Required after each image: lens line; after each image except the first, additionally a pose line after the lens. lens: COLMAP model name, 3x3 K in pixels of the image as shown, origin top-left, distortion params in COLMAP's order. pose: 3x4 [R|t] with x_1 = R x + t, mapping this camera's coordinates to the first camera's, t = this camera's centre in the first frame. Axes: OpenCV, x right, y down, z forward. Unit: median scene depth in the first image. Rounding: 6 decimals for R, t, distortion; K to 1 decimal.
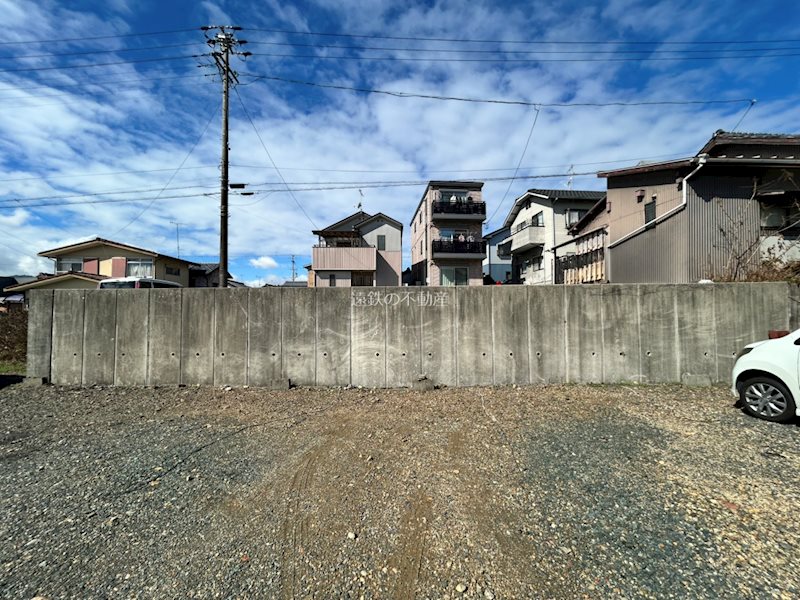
lens RADIAL K [[322.5, 0, 397.1], [0, 322.5, 290.9], [0, 0, 1]] dist [-0.001888, 0.000248]
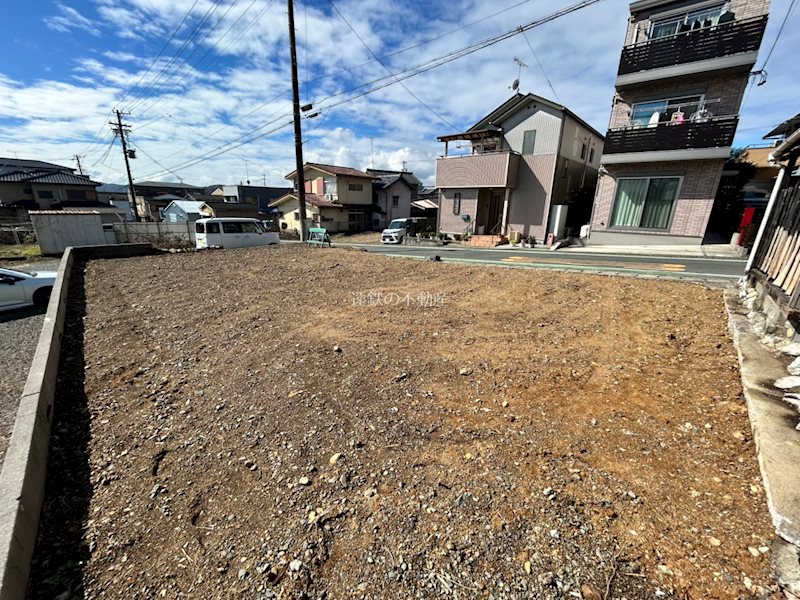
lens RADIAL K [[322.5, 0, 398.5], [0, 322.5, 299.6], [0, 0, 1]] dist [-0.001888, 0.000248]
pose [[0.722084, 0.217115, -0.656853, 0.281627], [0.017420, 0.943469, 0.331002, -0.069094], [0.691586, -0.250453, 0.677482, 0.274928]]
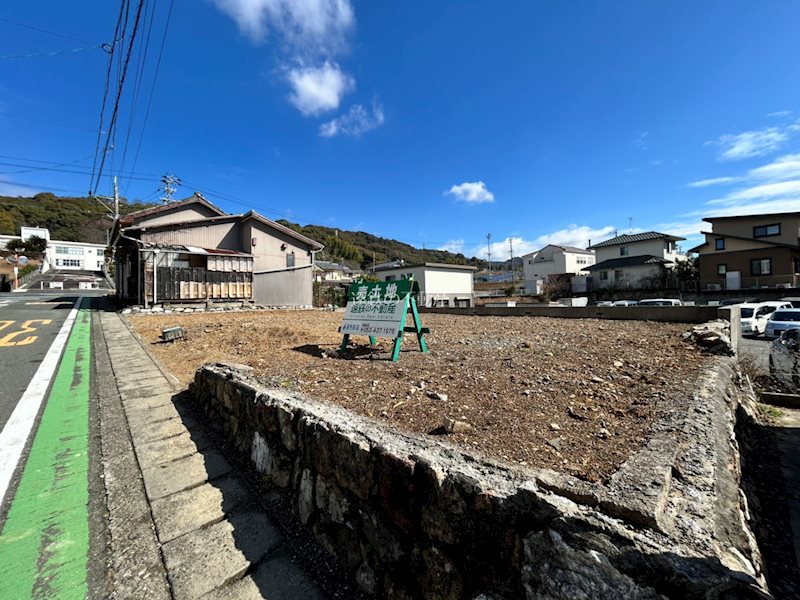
lens RADIAL K [[322.5, 0, 400.9], [0, 322.5, 299.3], [0, 0, 1]] dist [-0.001888, 0.000248]
pose [[-0.668097, 0.028664, 0.743522, -0.326555], [-0.018216, 0.998328, -0.054856, 0.013348], [-0.743851, -0.050193, -0.666458, 0.680224]]
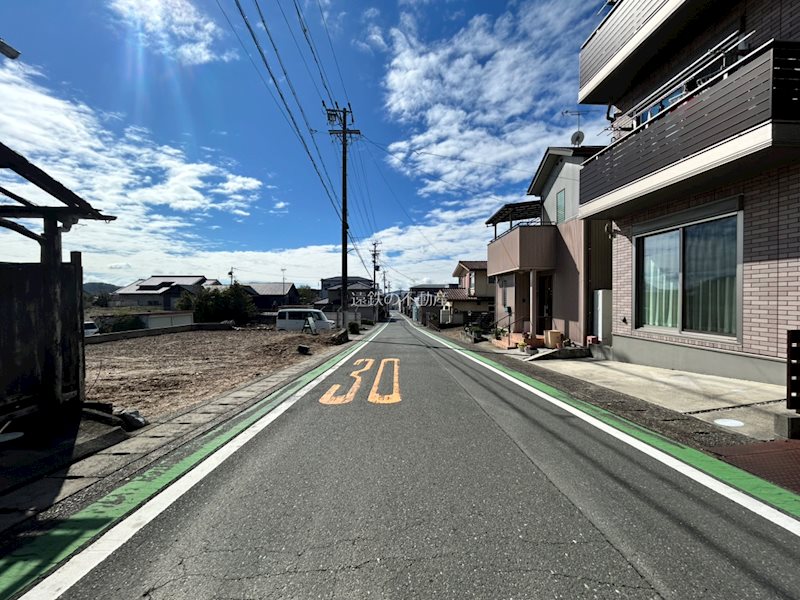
lens RADIAL K [[322.5, 0, 397.3], [0, 322.5, 305.9], [0, 0, 1]] dist [-0.001888, 0.000248]
pose [[-0.032471, 0.033907, -0.998897, 0.462170], [0.070032, 0.997045, 0.031568, -0.035427], [0.997016, -0.068930, -0.034750, 0.793336]]
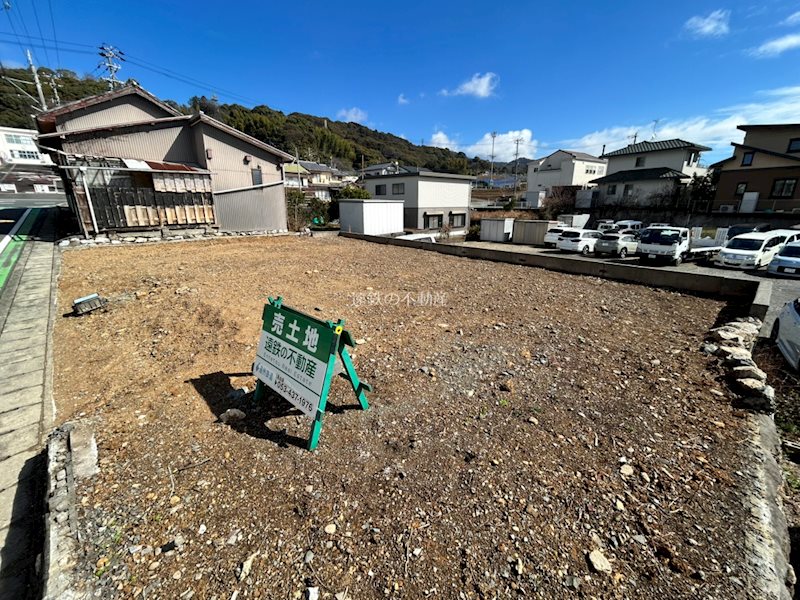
lens RADIAL K [[322.5, 0, 400.7], [0, 322.5, 299.6], [0, 0, 1]] dist [-0.001888, 0.000248]
pose [[-0.677750, -0.200099, 0.707542, -0.300562], [-0.041065, 0.971058, 0.235287, -0.032837], [-0.734145, 0.130410, -0.666351, 0.631192]]
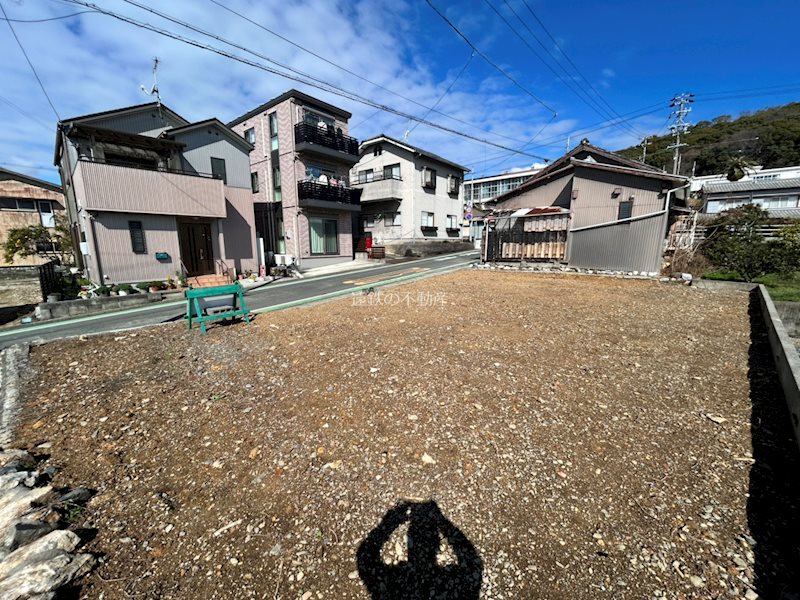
lens RADIAL K [[322.5, 0, 399.1], [0, 322.5, 299.4], [0, 0, 1]] dist [-0.001888, 0.000248]
pose [[0.688482, -0.122482, 0.714836, -0.293627], [-0.041433, 0.977384, 0.207374, -0.053006], [-0.724069, -0.172391, 0.667837, 0.305419]]
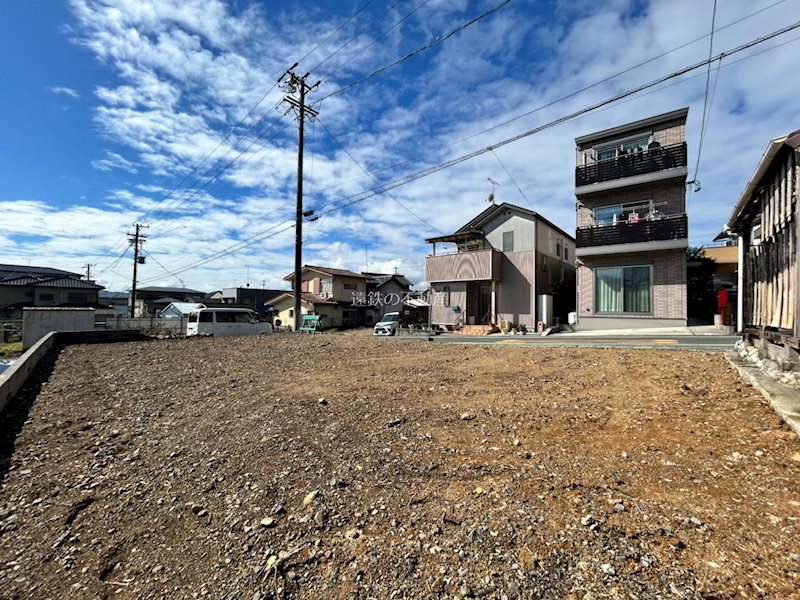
lens RADIAL K [[322.5, 0, 398.7], [0, 322.5, 300.4], [0, 0, 1]] dist [-0.001888, 0.000248]
pose [[0.738171, -0.002539, -0.674609, 0.281147], [0.027487, 0.999276, 0.026317, -0.040867], [0.674053, -0.037969, 0.737706, 0.275333]]
